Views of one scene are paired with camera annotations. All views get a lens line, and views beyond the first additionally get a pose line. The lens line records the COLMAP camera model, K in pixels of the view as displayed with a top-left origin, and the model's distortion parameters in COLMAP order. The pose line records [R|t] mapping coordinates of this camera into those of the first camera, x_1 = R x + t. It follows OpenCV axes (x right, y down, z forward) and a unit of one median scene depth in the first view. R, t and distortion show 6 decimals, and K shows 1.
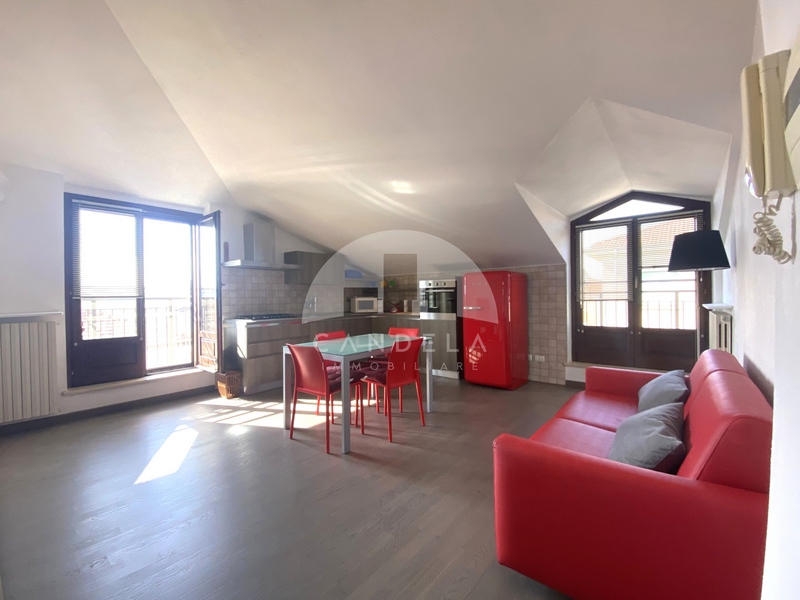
lens RADIAL K [[322.6, 0, 400.0], [0, 322.6, 299.9], [0, 0, 1]] dist [-0.004319, -0.000422]
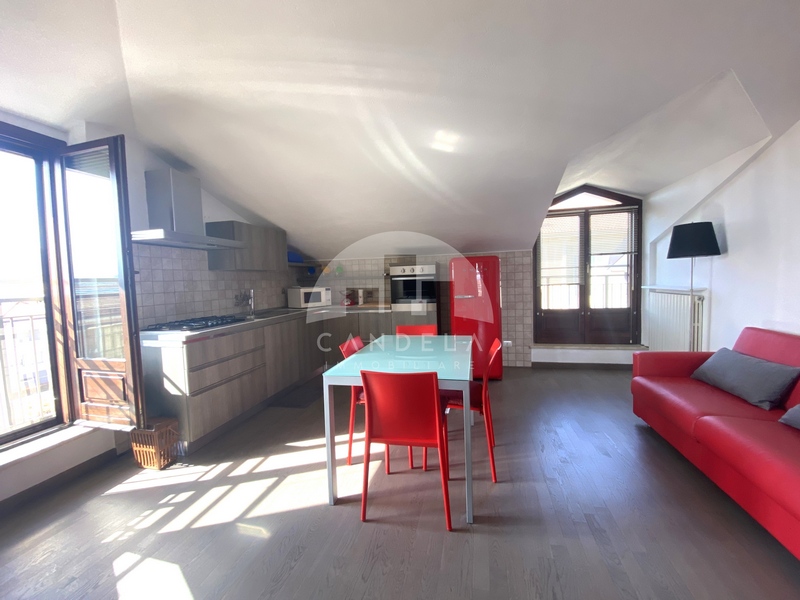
lens RADIAL K [[320.8, 0, 399.6], [0, 320.8, 299.9], [0, 0, 1]] dist [-0.017253, -0.001678]
pose [[0.905585, -0.042699, 0.422010, -0.329310], [0.025129, 0.998574, 0.047110, -0.012377], [-0.423419, -0.032058, 0.905366, 0.277088]]
